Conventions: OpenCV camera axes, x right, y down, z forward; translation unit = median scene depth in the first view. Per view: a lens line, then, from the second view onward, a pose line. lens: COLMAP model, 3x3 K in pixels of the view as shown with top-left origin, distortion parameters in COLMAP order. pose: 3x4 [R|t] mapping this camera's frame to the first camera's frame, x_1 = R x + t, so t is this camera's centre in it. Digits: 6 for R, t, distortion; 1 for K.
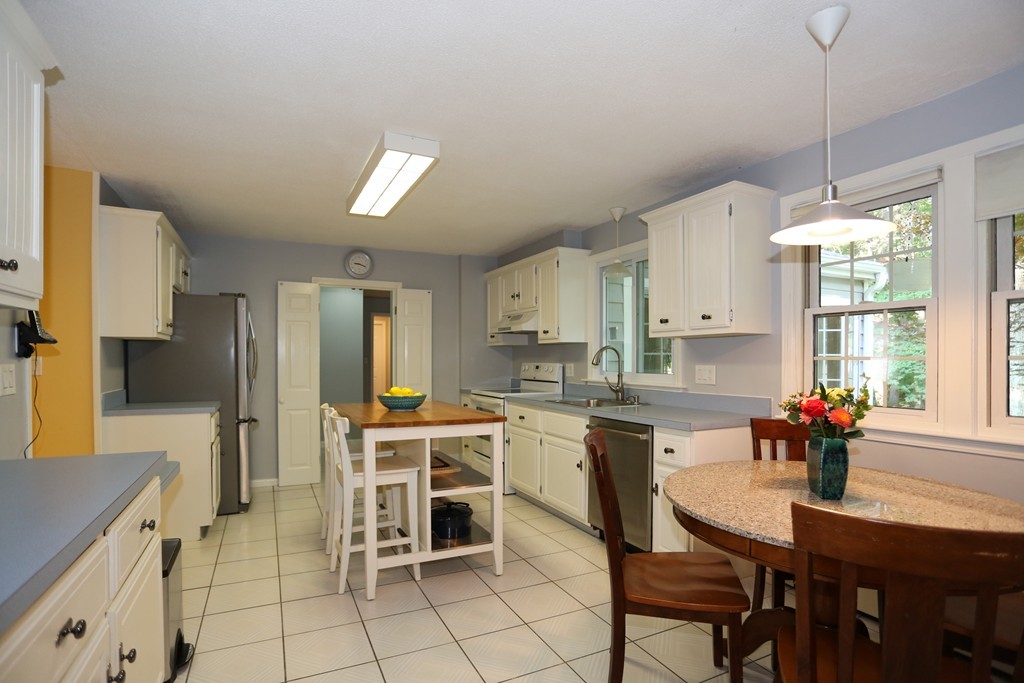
lens RADIAL K [[509.2, 0, 522.1], [0, 509.2, 353.3], [0, 0, 1]] dist [-0.070758, 0.028131]
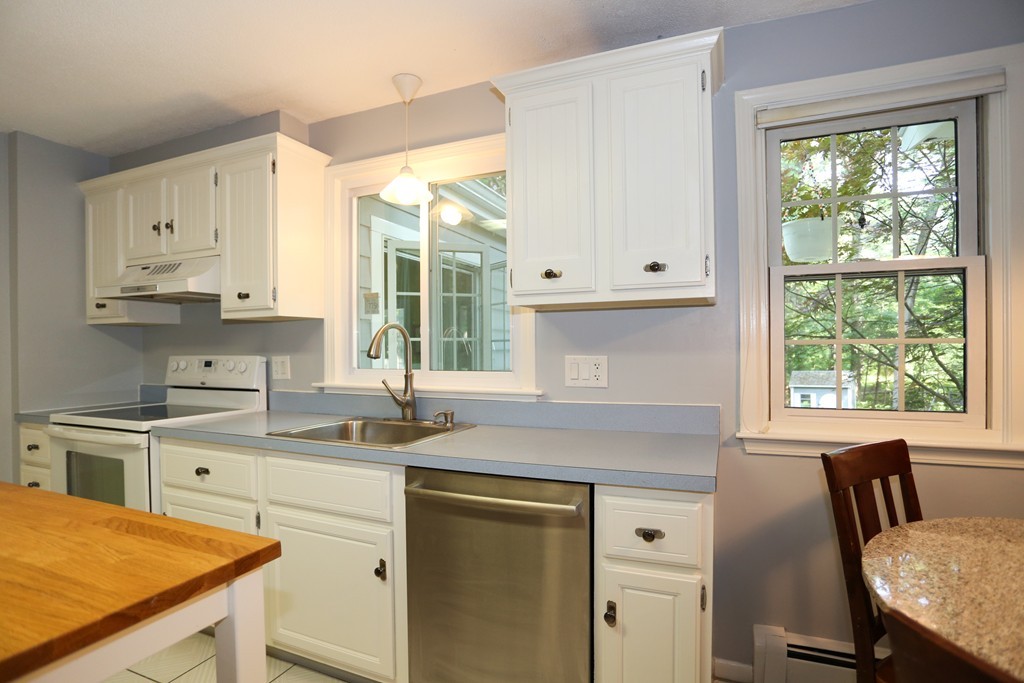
lens RADIAL K [[509.2, 0, 522.1], [0, 509.2, 353.3], [0, 0, 1]] dist [-0.070758, 0.028131]
pose [[0.764814, -0.009577, 0.644180, -0.061803], [-0.001434, 0.999862, 0.016567, 0.007324], [-0.644249, -0.013594, 0.764695, 0.410811]]
